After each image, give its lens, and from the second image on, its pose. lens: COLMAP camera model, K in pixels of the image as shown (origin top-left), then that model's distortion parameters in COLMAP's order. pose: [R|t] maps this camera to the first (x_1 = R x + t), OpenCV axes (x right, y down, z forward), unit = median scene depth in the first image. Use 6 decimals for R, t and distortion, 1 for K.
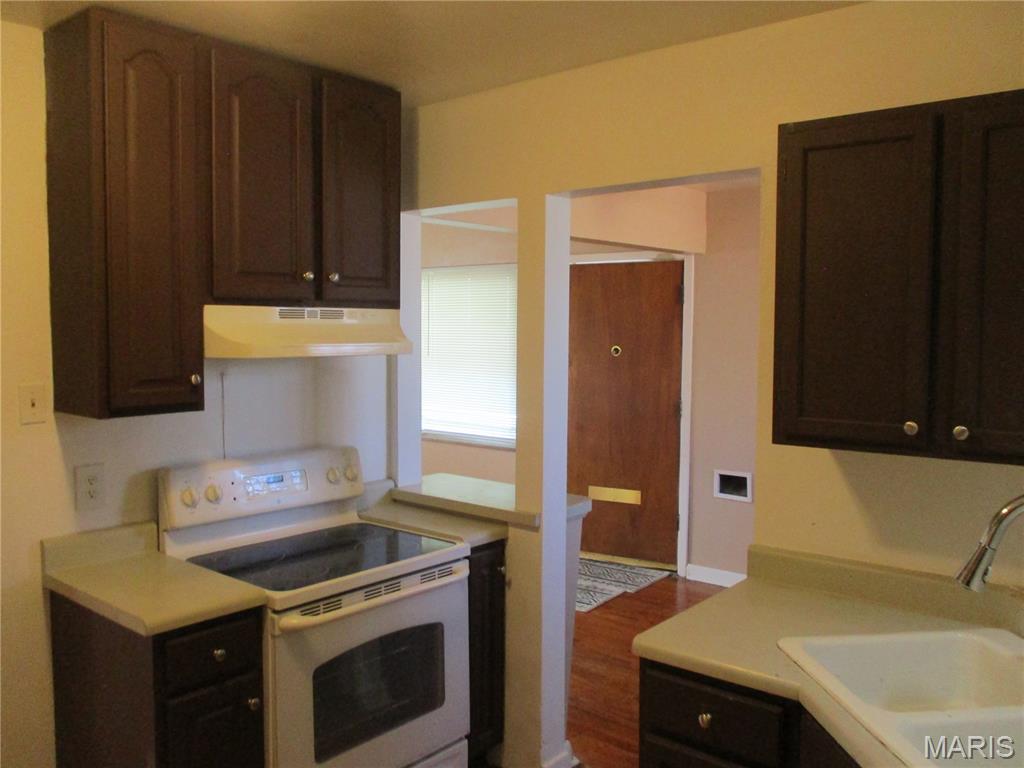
lens RADIAL K [[850.5, 0, 512.0], [0, 850.5, 384.0], [0, 0, 1]] dist [-0.036242, 0.019323]
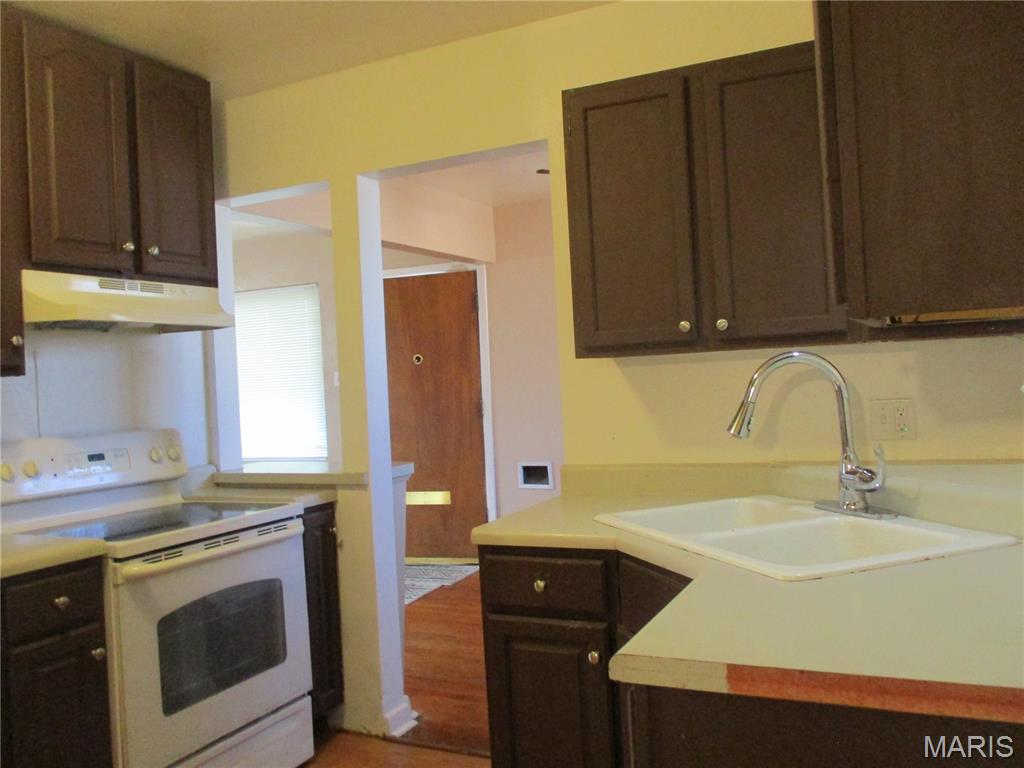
lens RADIAL K [[850.5, 0, 512.0], [0, 850.5, 384.0], [0, 0, 1]] dist [-0.036242, 0.019323]
pose [[0.967974, -0.052680, 0.245462, -0.047395], [0.068643, 0.996016, -0.056929, 0.117363], [-0.241485, 0.071955, 0.967733, -0.077196]]
